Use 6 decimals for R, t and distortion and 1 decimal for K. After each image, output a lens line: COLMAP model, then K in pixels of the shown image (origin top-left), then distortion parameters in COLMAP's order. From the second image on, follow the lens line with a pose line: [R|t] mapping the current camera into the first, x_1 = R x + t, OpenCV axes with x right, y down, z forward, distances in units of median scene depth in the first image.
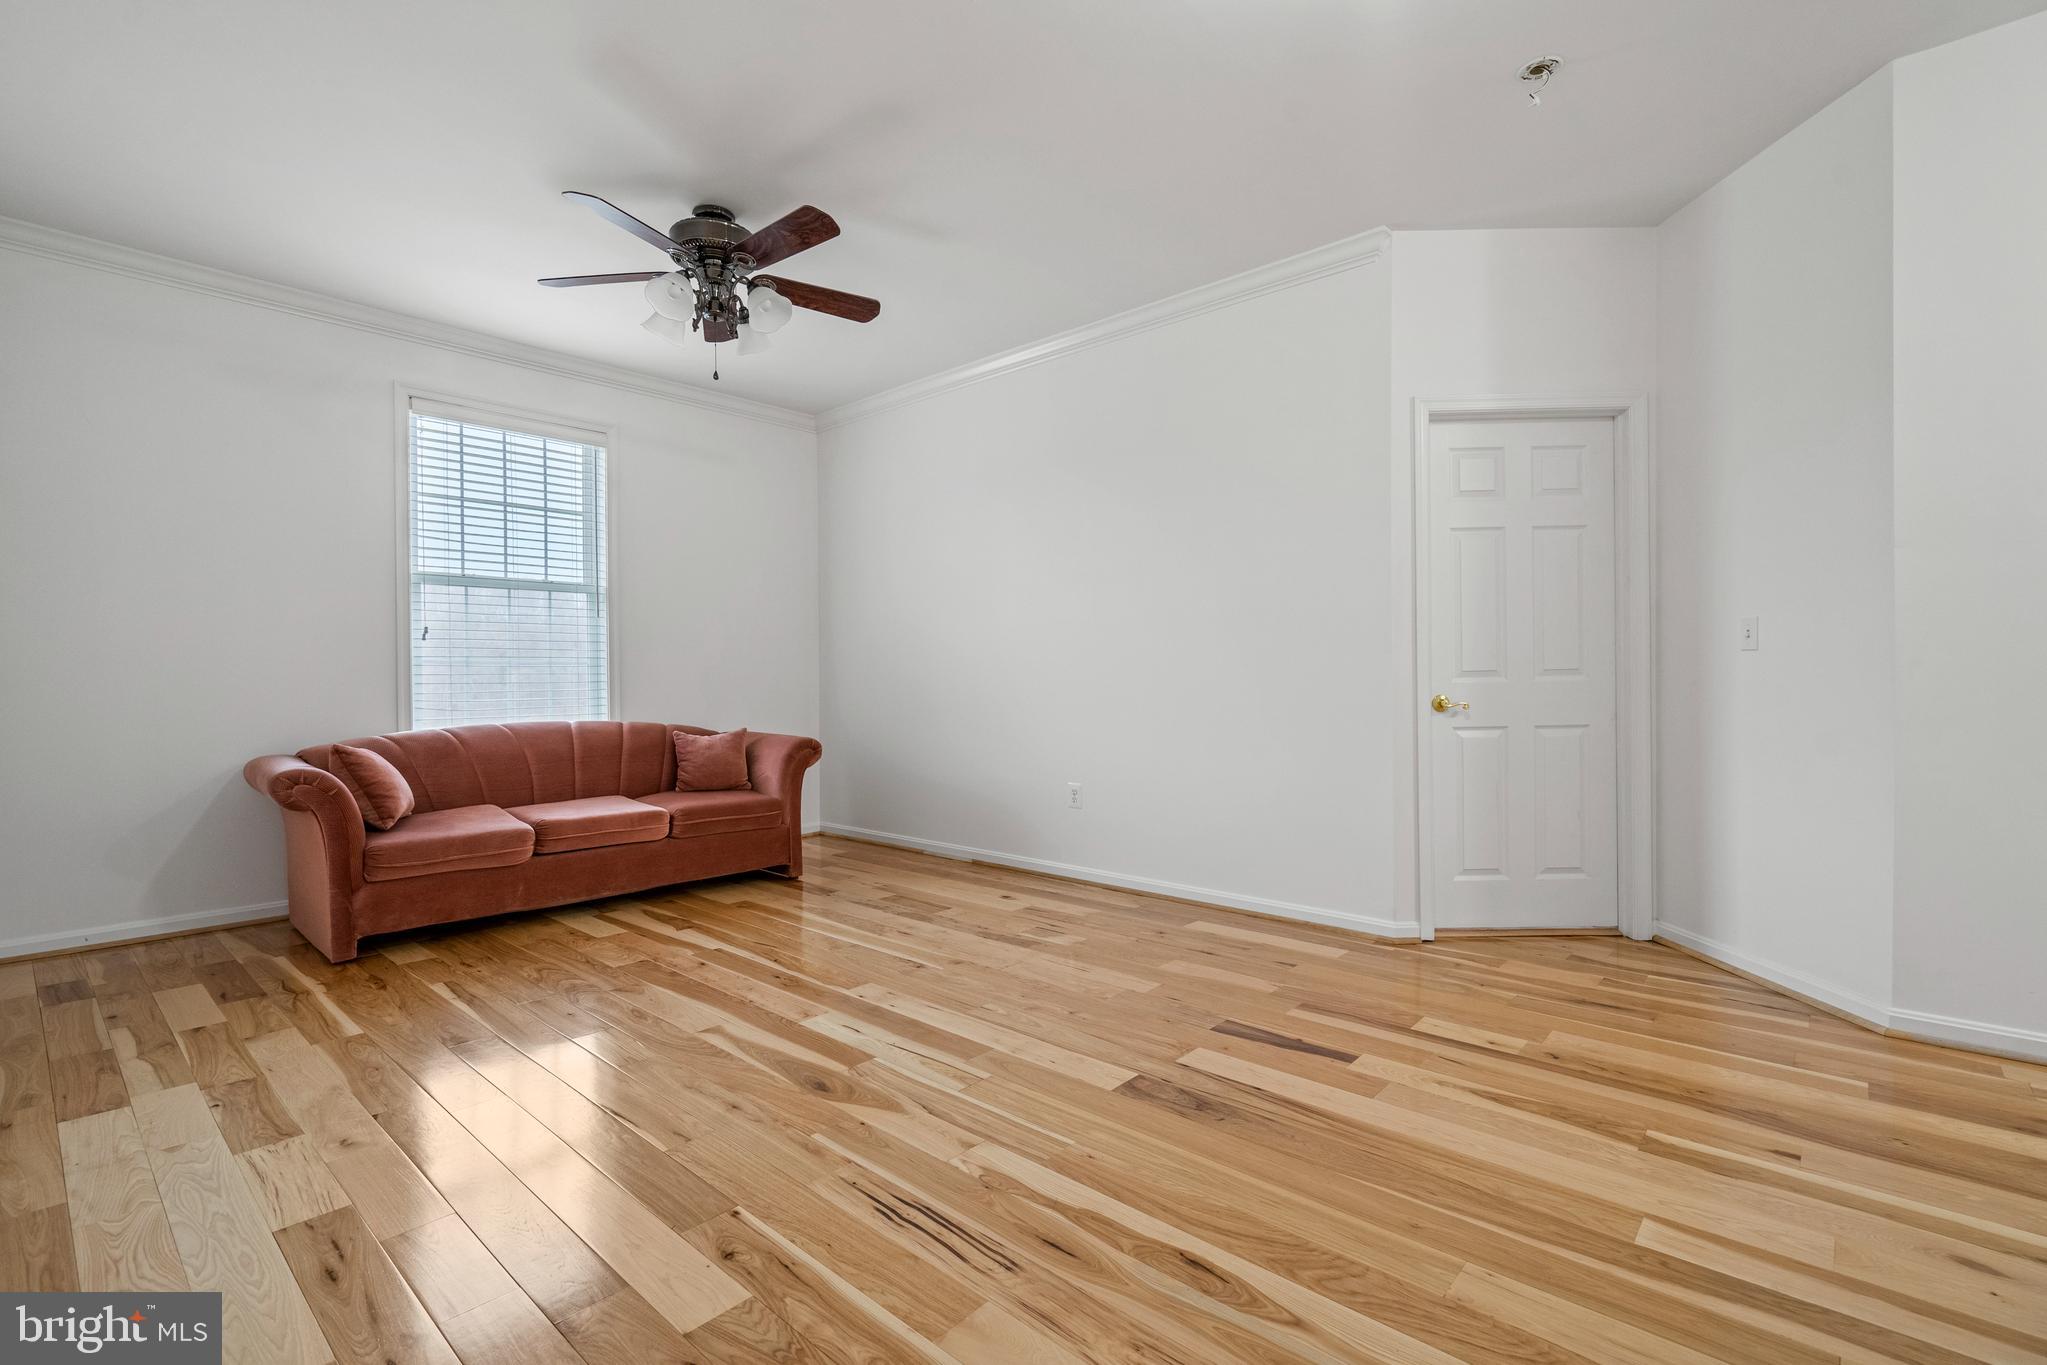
lens RADIAL K [[929.6, 0, 1023.7], [0, 929.6, 684.9], [0, 0, 1]] dist [-0.000722, 0.000045]
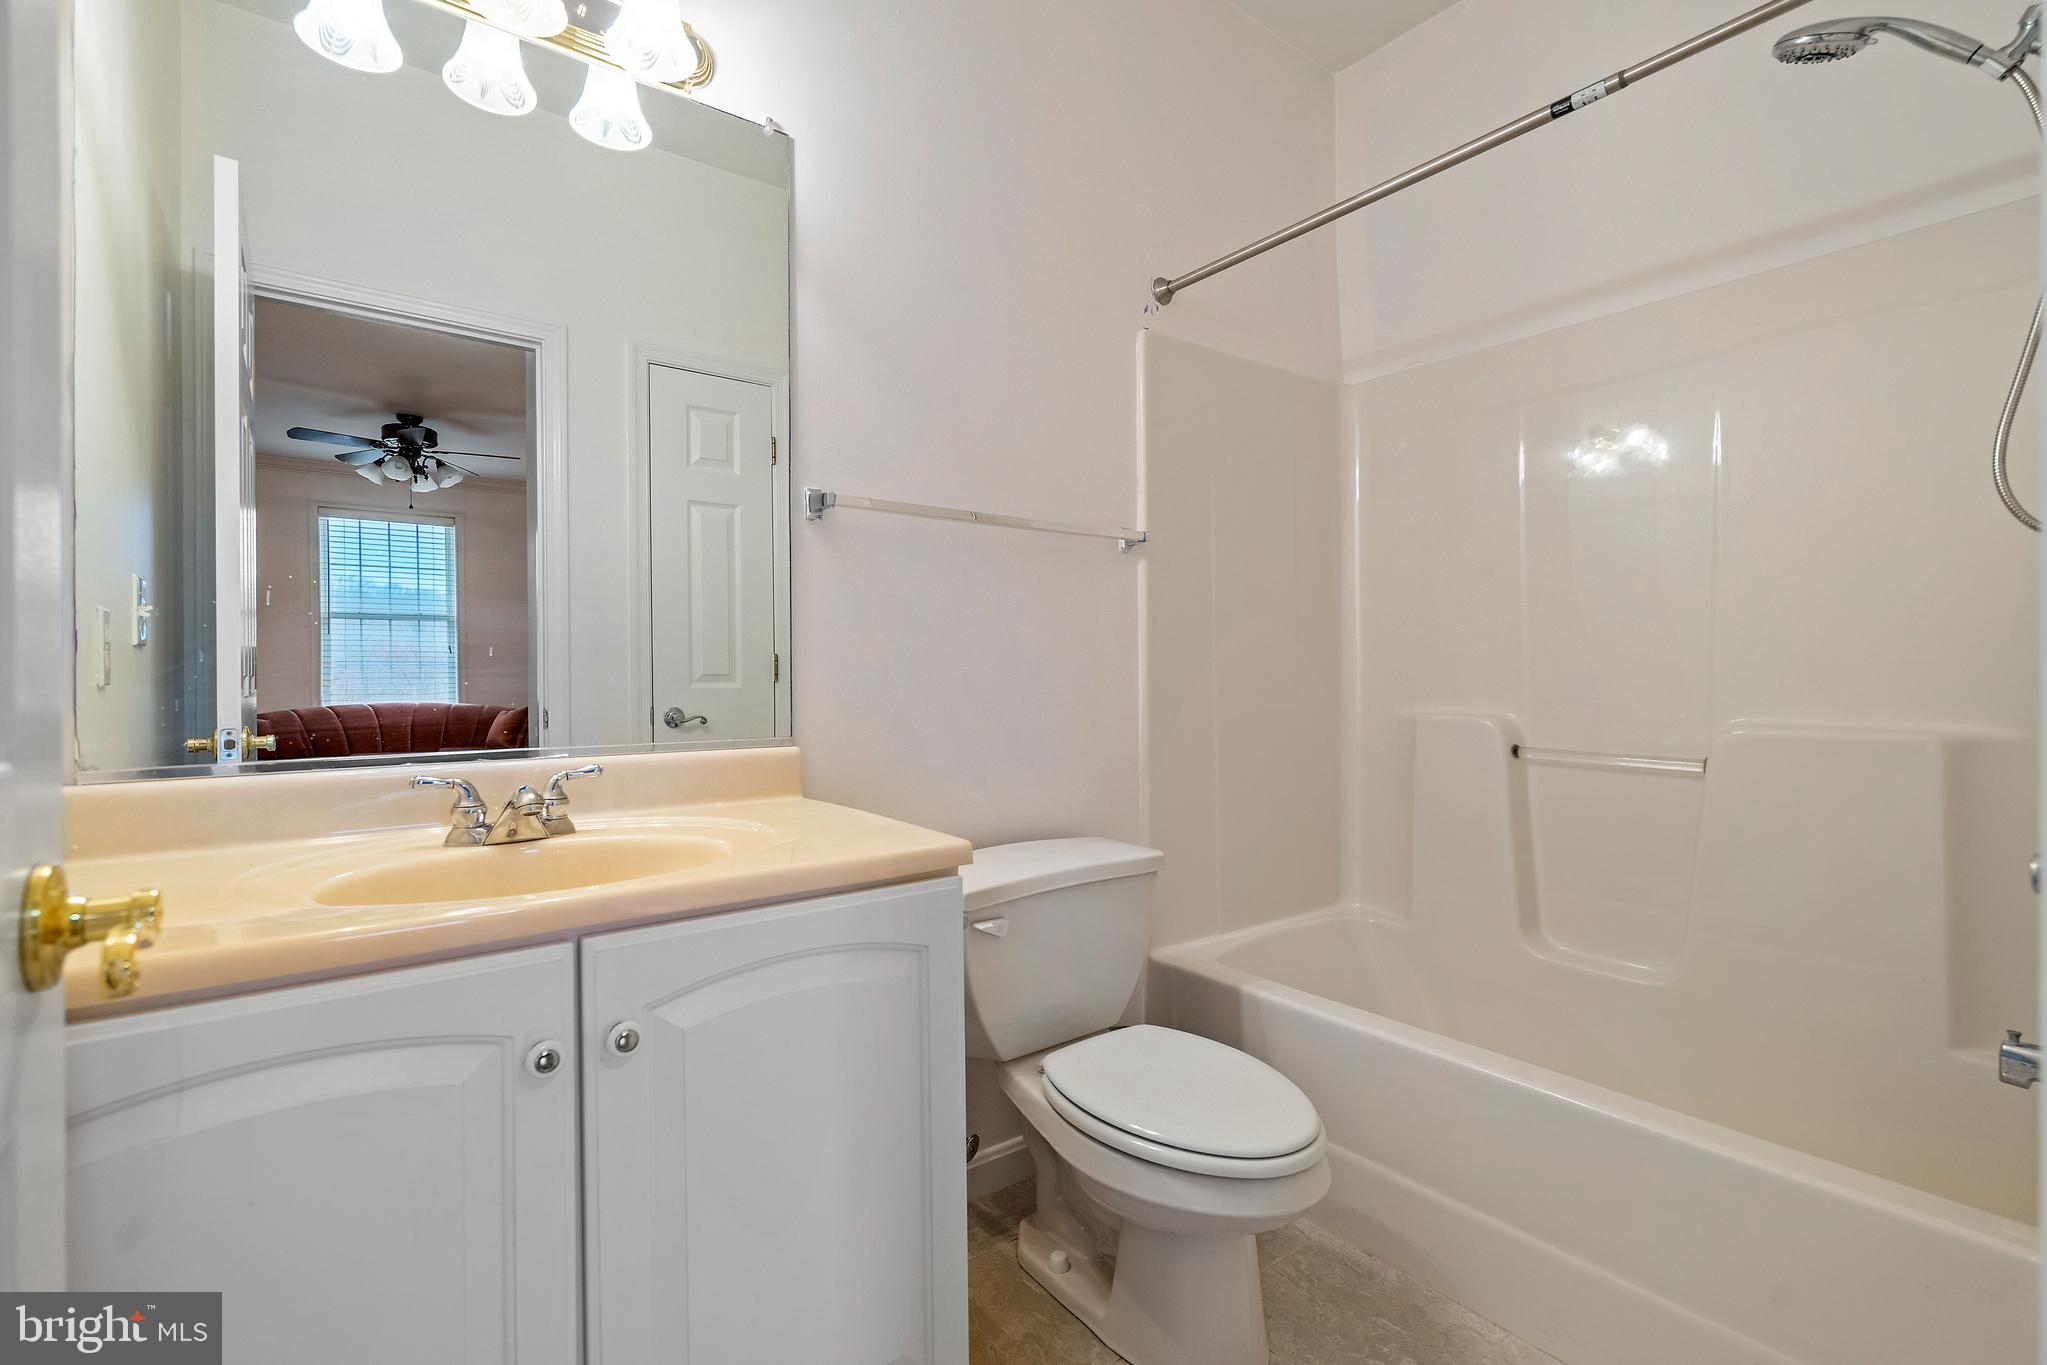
lens RADIAL K [[929.6, 0, 1026.6], [0, 929.6, 679.7], [0, 0, 1]] dist [-0.000722, 0.000045]
pose [[0.987072, 0.006267, -0.160153, 0.761057], [-0.006194, 0.999980, 0.000956, -0.008412], [0.160156, 0.000049, 0.987092, -0.393133]]
